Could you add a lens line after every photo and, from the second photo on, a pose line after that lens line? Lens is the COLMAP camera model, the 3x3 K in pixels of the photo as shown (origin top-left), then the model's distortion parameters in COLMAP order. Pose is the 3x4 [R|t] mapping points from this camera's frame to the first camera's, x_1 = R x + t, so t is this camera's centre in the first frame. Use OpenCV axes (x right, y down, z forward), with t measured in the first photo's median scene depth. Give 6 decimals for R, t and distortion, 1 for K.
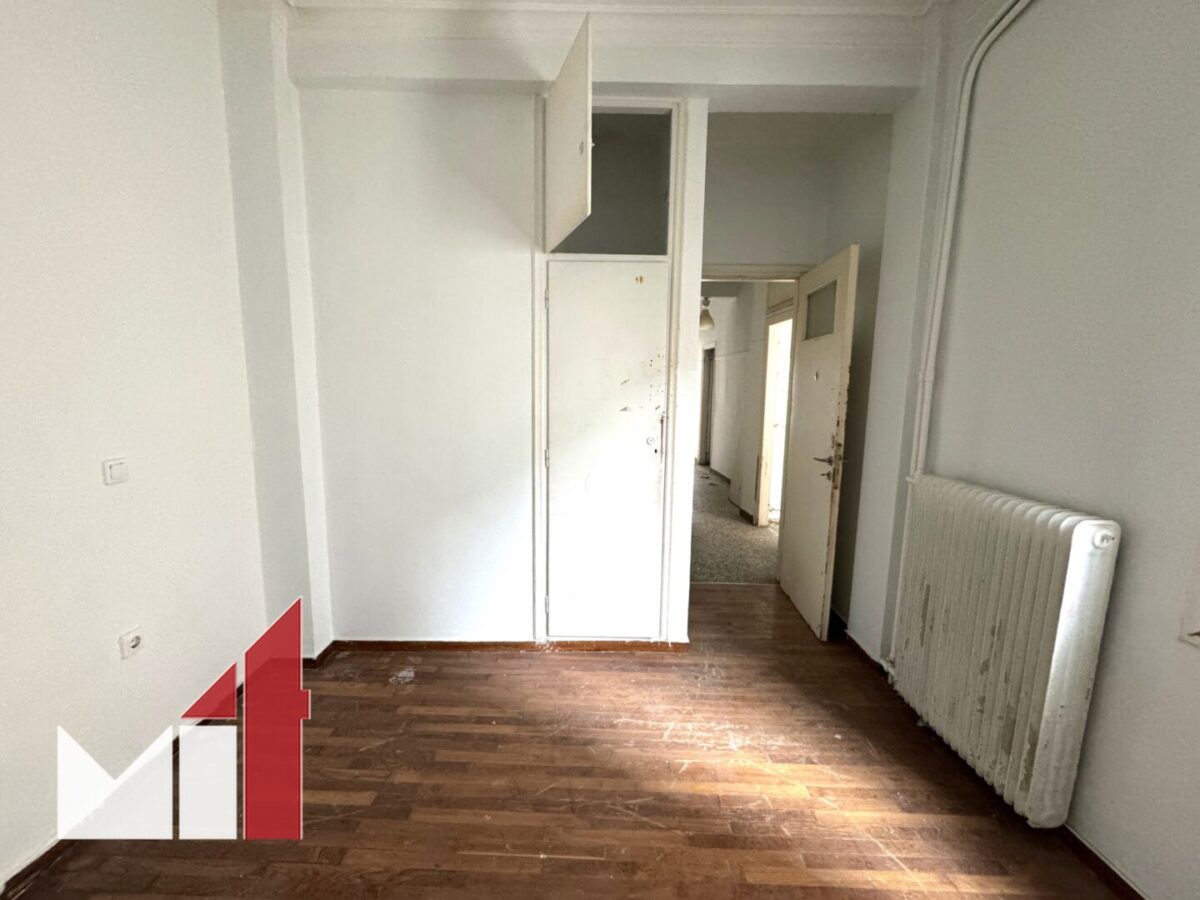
lens RADIAL K [[476.3, 0, 599.3], [0, 476.3, 448.3], [0, 0, 1]] dist [-0.003056, 0.000335]
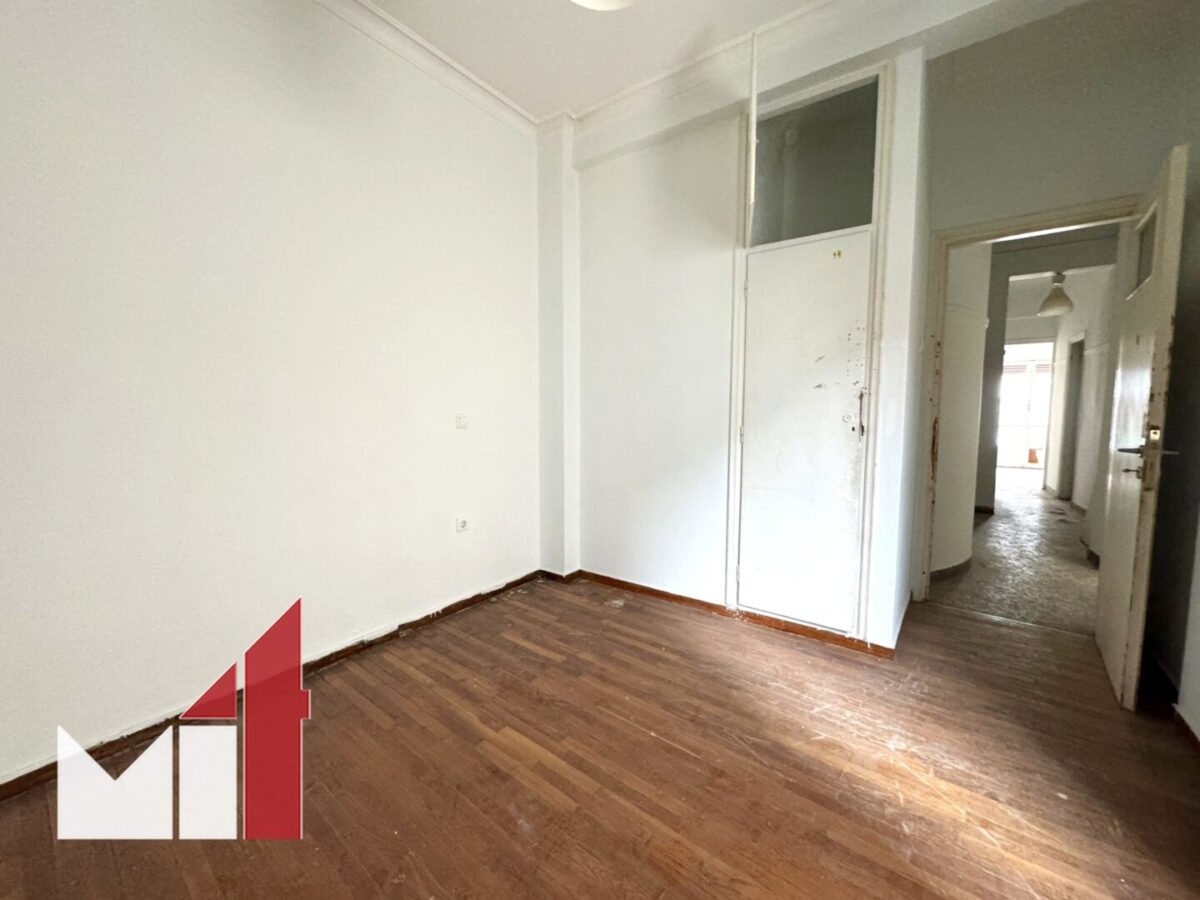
lens RADIAL K [[476.3, 0, 599.3], [0, 476.3, 448.3], [0, 0, 1]] dist [-0.003056, 0.000335]
pose [[0.800720, 0.037362, -0.597873, 0.334412], [-0.070676, 0.996975, -0.032353, 0.131261], [0.594855, 0.068161, 0.800938, -0.070269]]
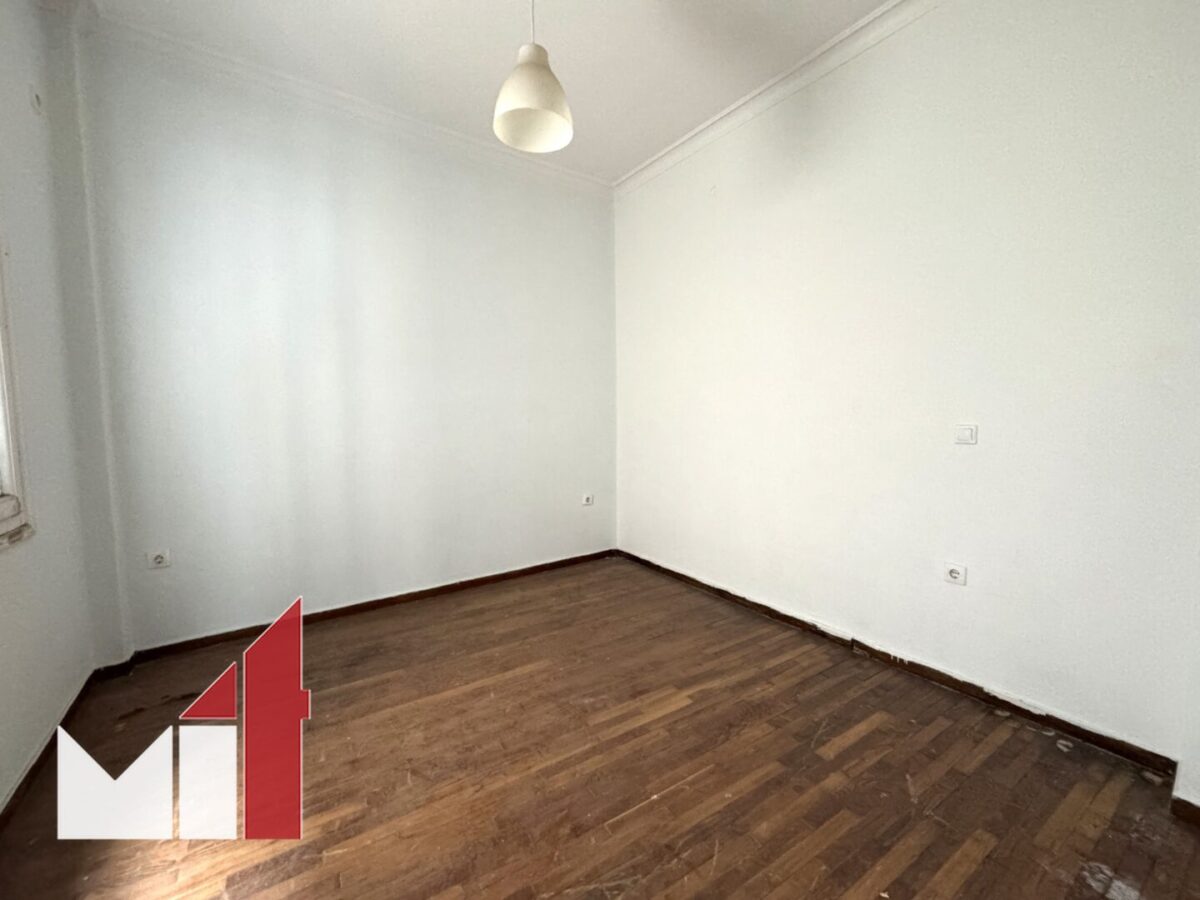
lens RADIAL K [[476.3, 0, 599.3], [0, 476.3, 448.3], [0, 0, 1]] dist [-0.003056, 0.000335]
pose [[-0.831254, 0.034460, -0.554824, 0.384668], [-0.076308, 0.981555, 0.175291, -0.050313], [0.550631, 0.188049, -0.813292, 1.175431]]
